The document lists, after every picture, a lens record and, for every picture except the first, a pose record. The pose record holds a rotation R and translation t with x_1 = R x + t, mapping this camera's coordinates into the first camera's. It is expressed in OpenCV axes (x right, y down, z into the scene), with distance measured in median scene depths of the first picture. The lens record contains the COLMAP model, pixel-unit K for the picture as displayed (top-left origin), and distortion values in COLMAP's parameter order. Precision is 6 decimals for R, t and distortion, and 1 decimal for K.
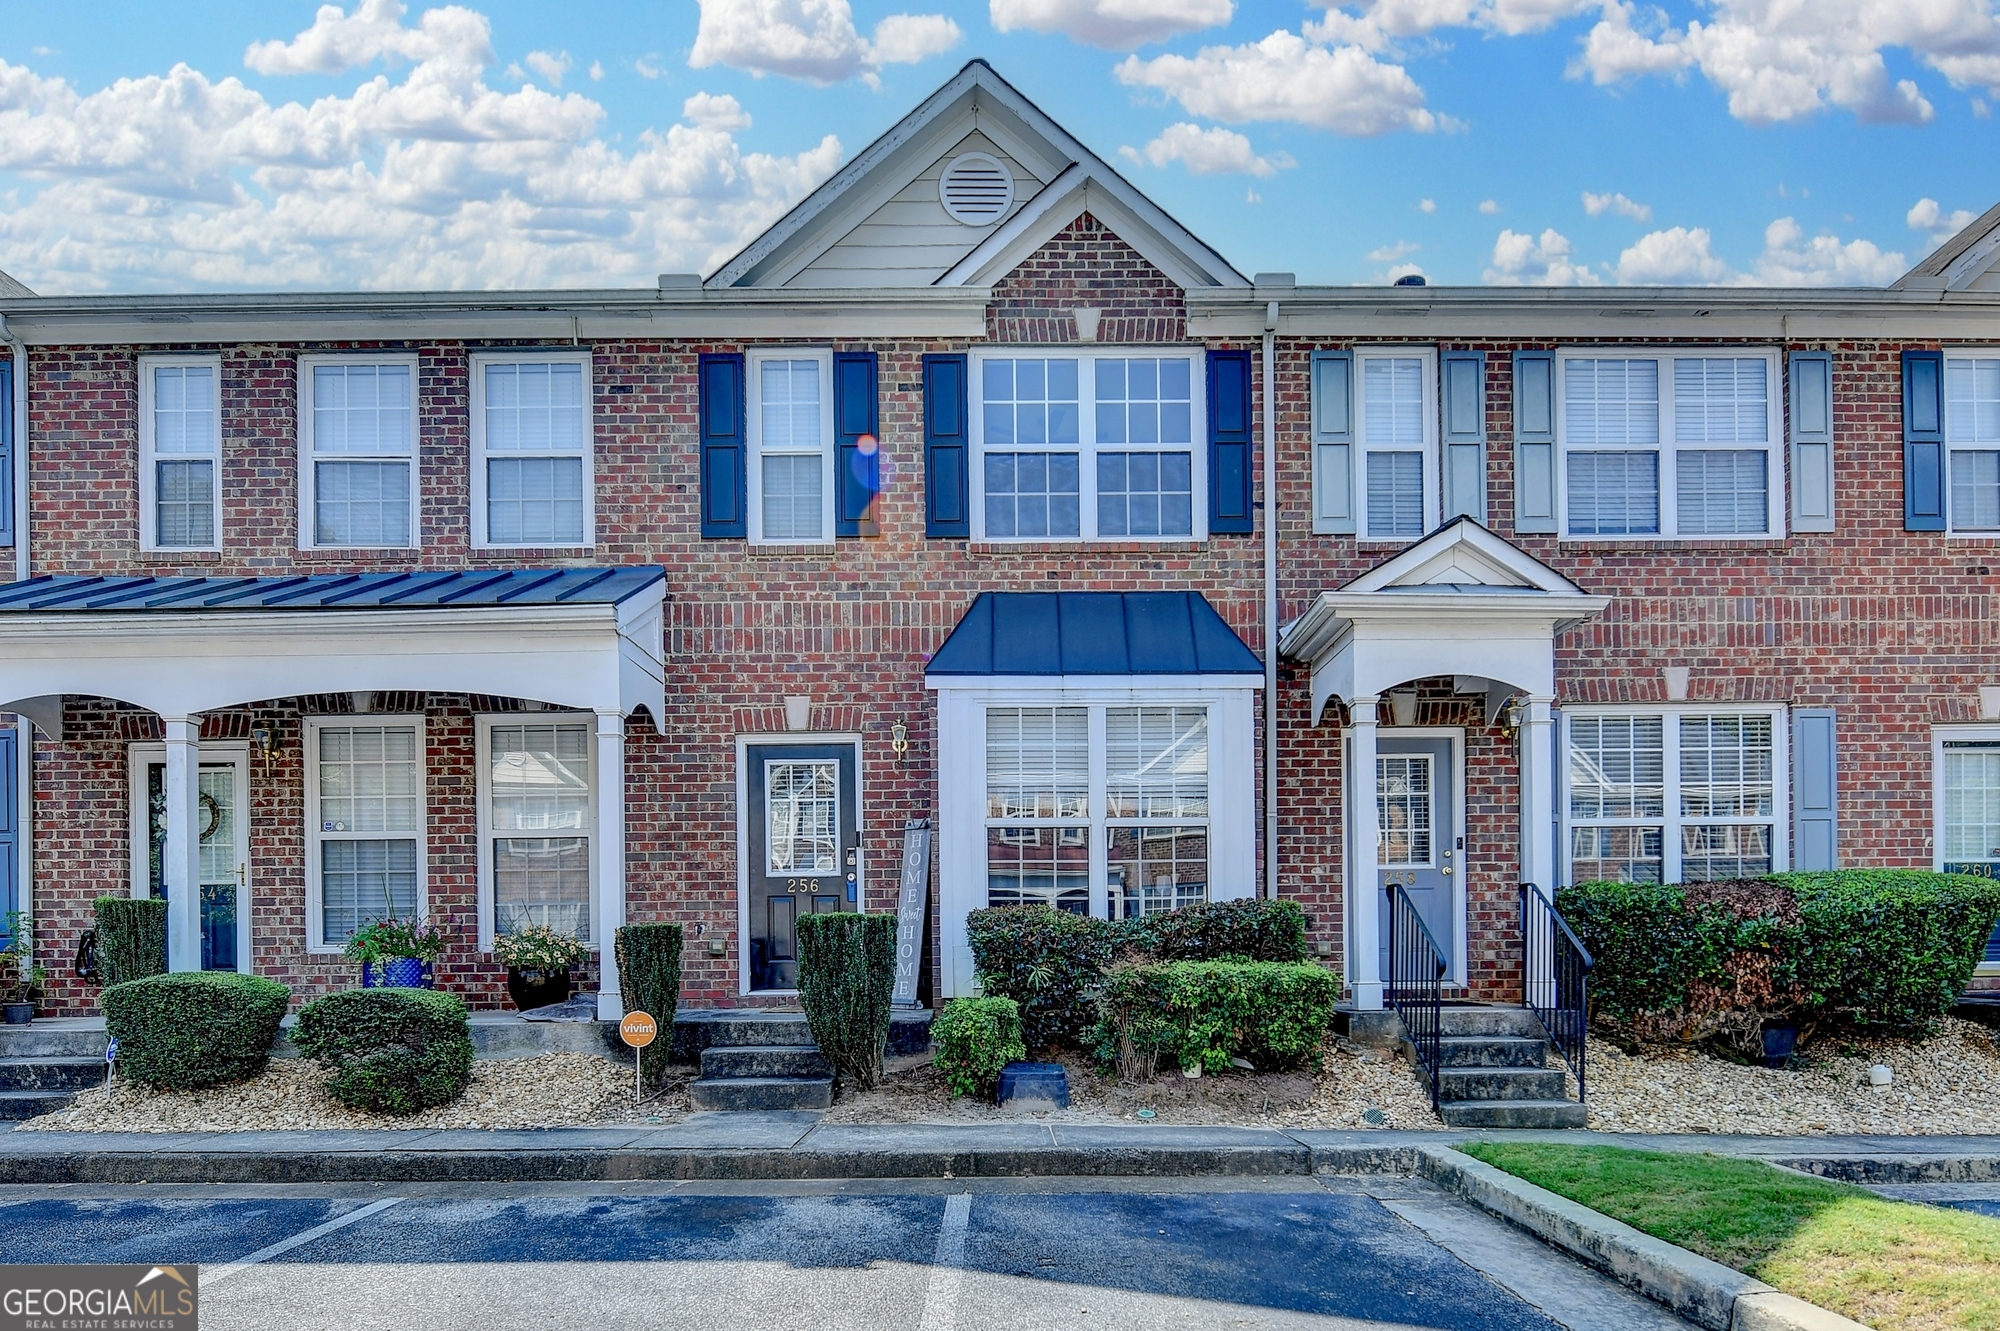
lens RADIAL K [[839.4, 0, 1073.1], [0, 839.4, 979.3], [0, 0, 1]] dist [-0.009741, -0.002062]
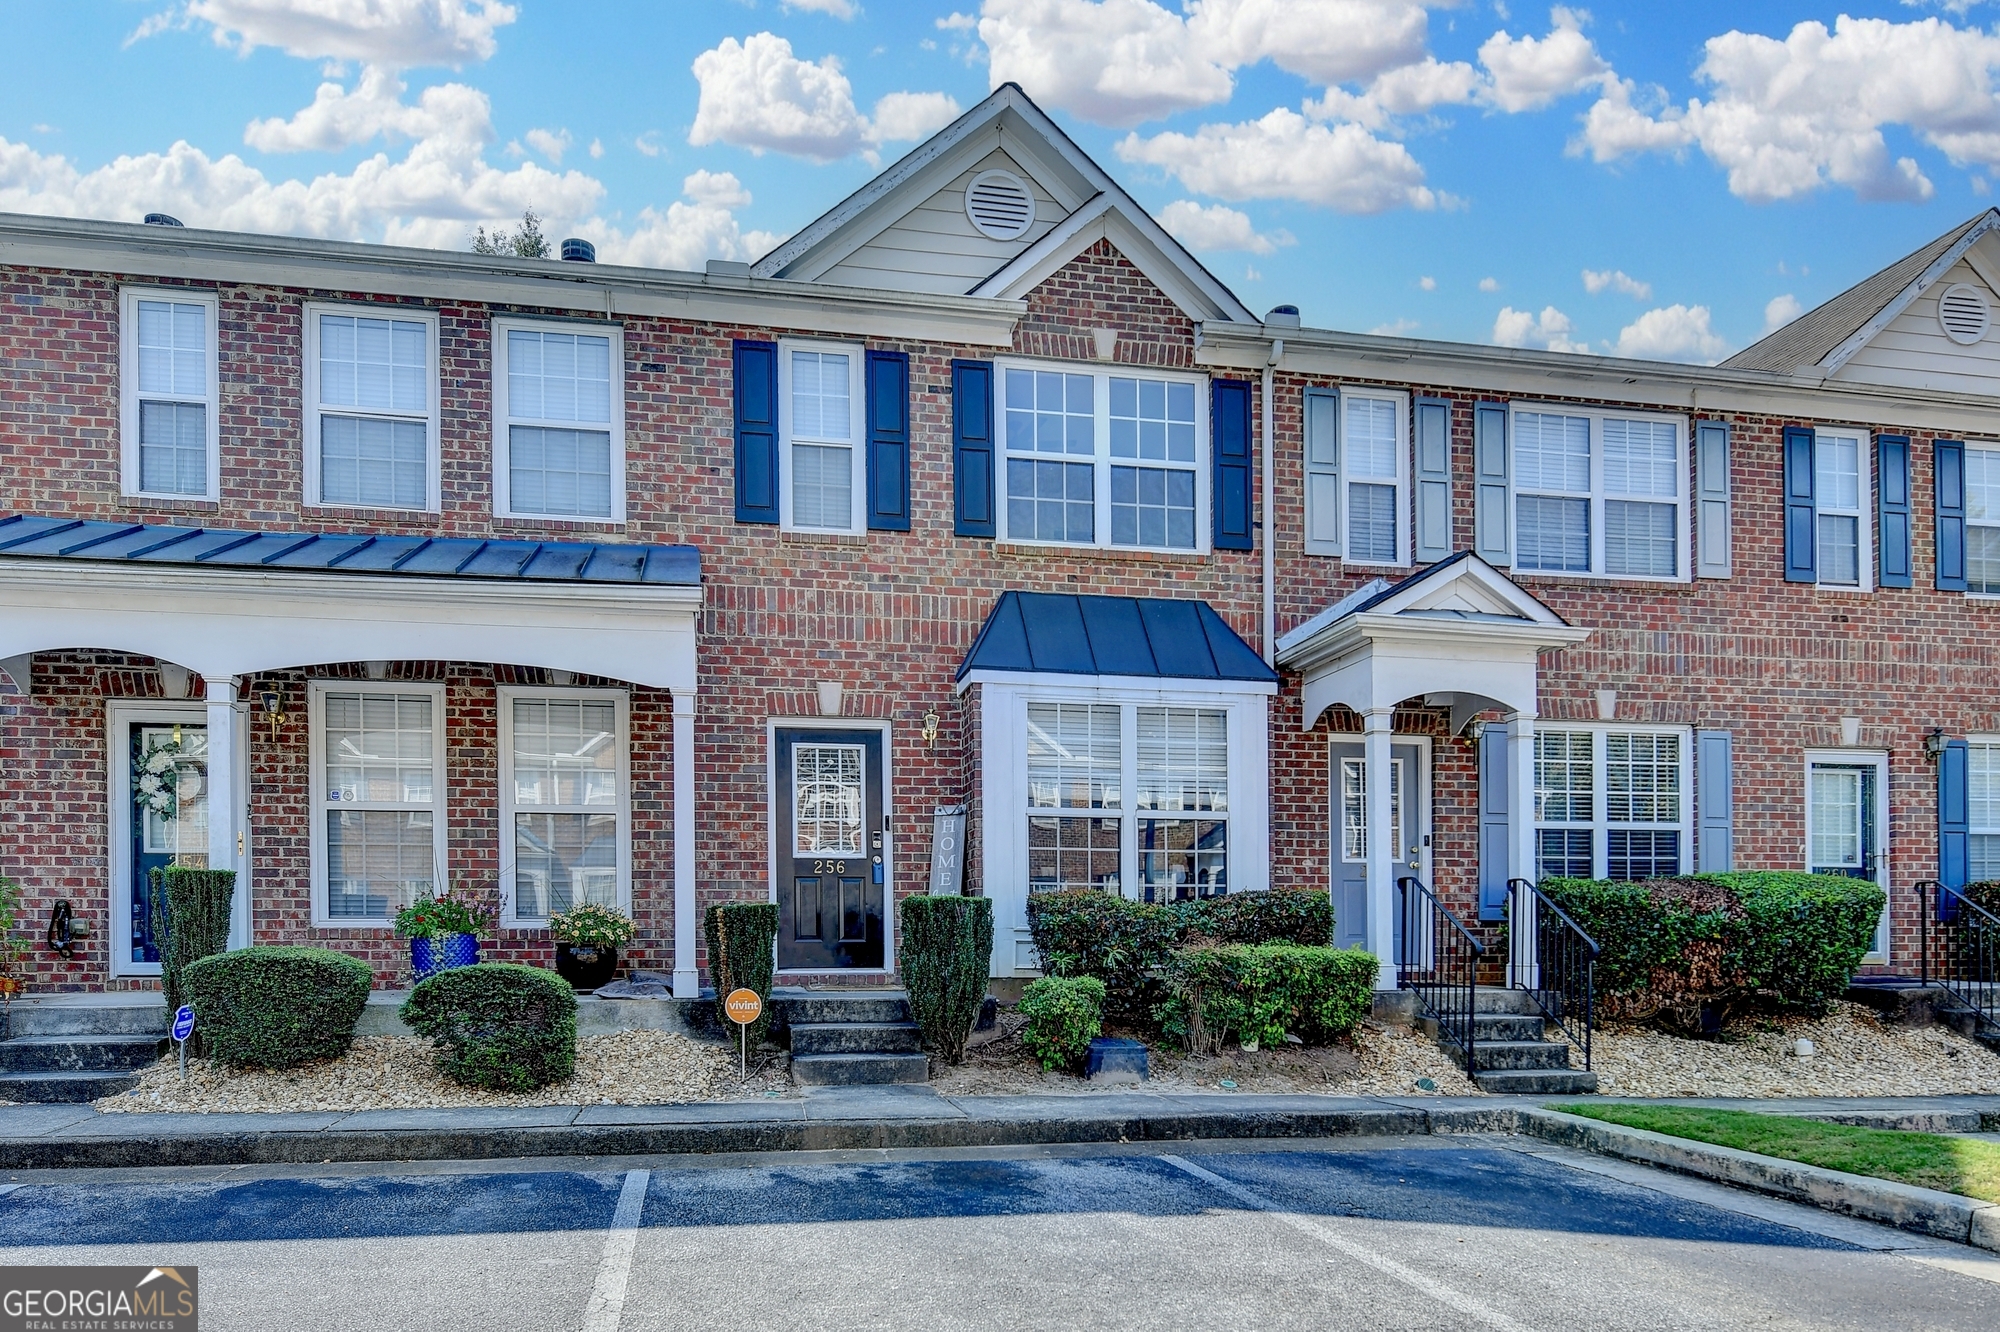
lens RADIAL K [[816.9, 0, 1042.9], [0, 816.9, 959.0], [0, 0, 1]] dist [-0.010032, -0.000898]
pose [[0.993927, 0.007937, 0.109752, -0.180984], [-0.007623, 0.999966, -0.003285, 0.001864], [-0.109774, 0.002428, 0.993954, -0.018650]]
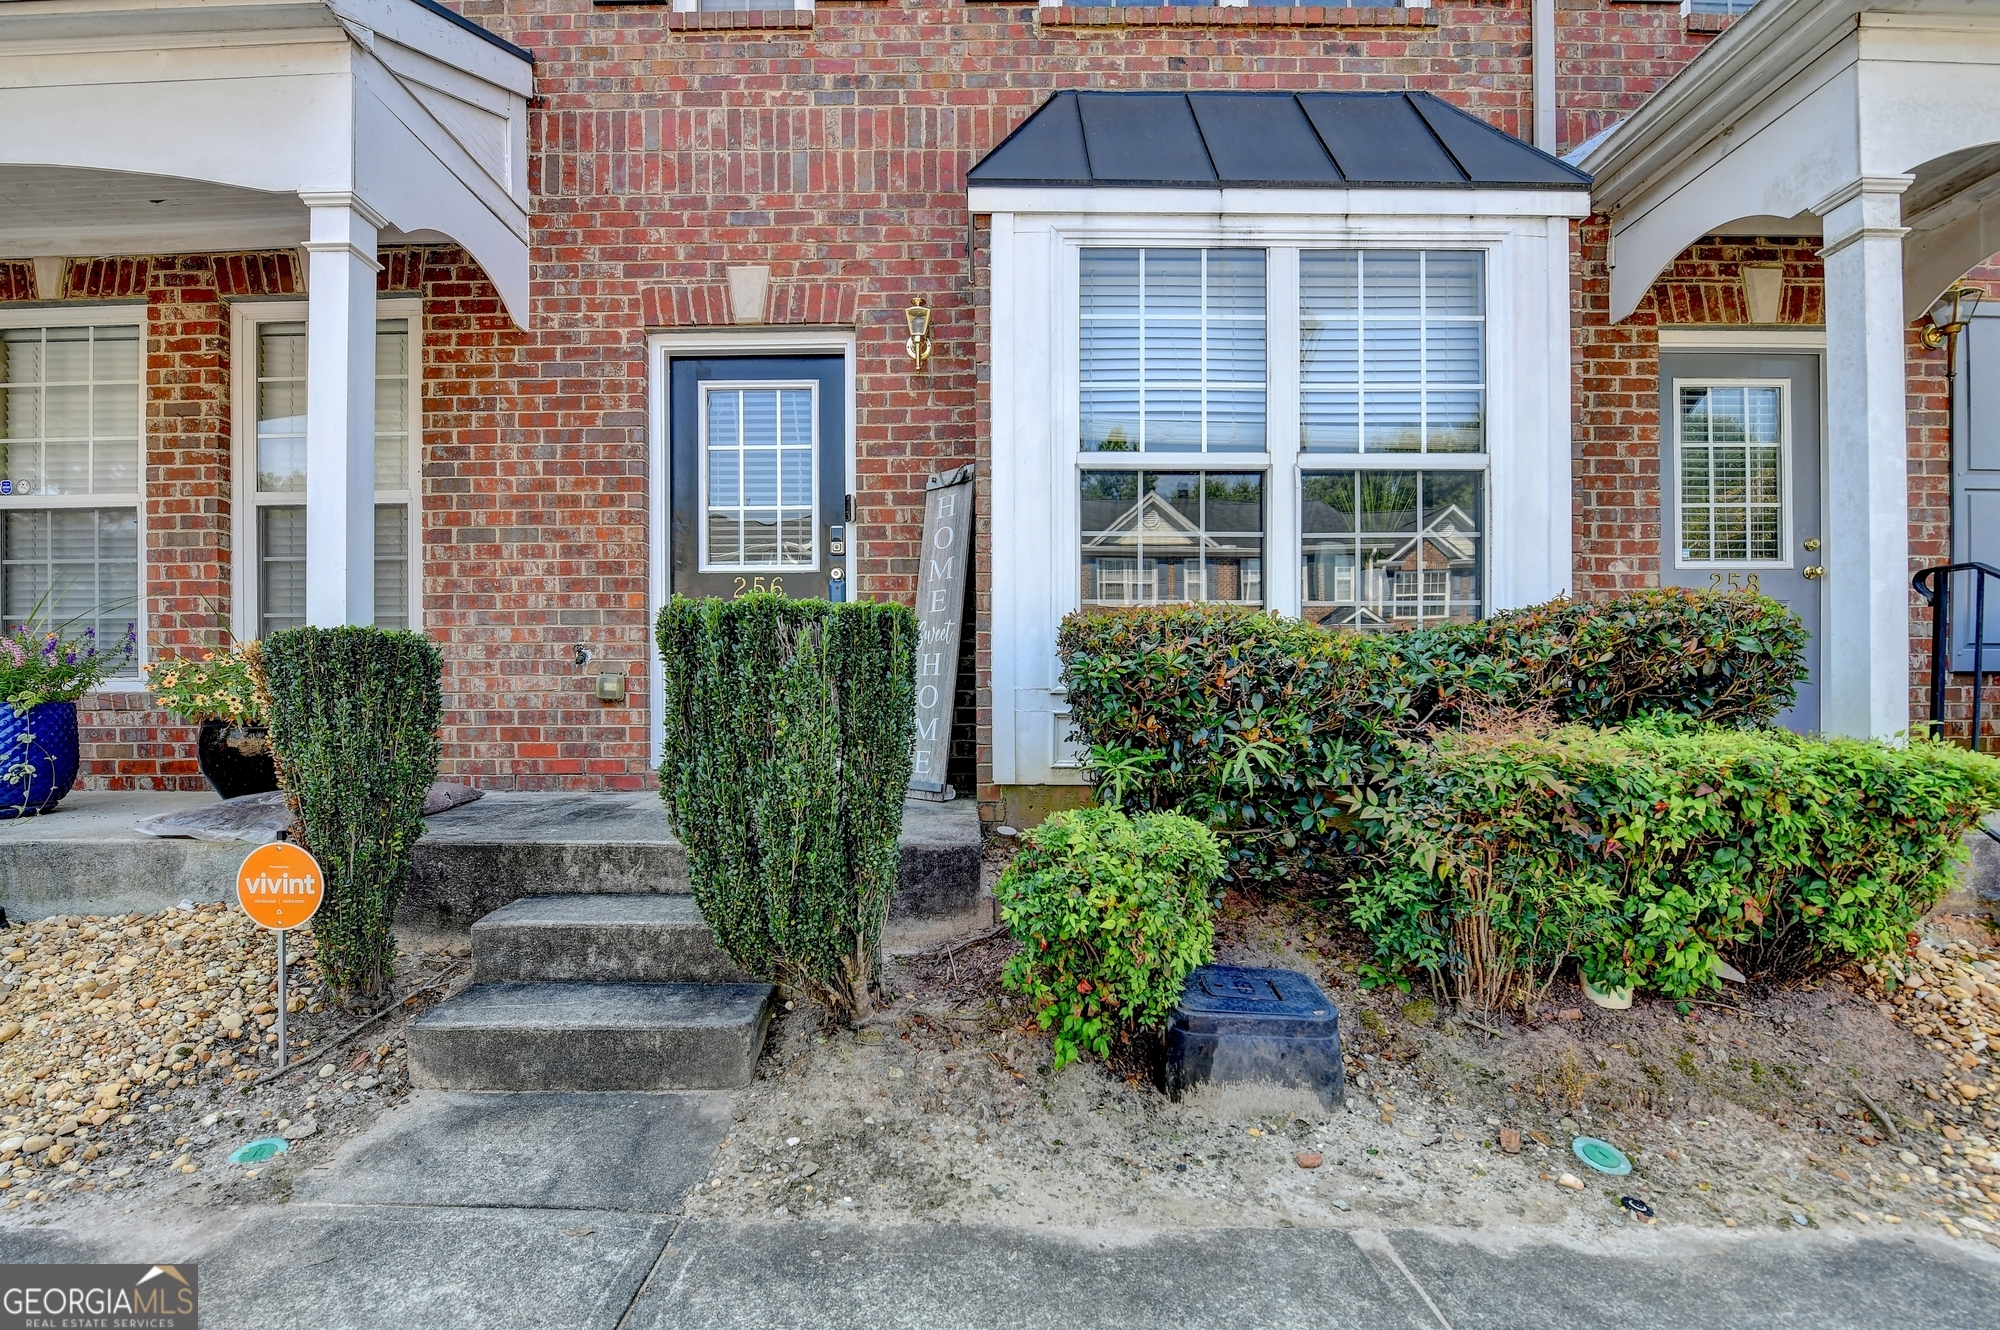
lens RADIAL K [[839.4, 0, 1032.8], [0, 839.4, 736.2], [0, 0, 1]] dist [-0.009741, -0.002062]
pose [[0.998366, 0.011852, -0.055898, -0.092904], [-0.011103, 0.999844, 0.013702, -0.015195], [0.056052, -0.013059, 0.998342, 0.423840]]
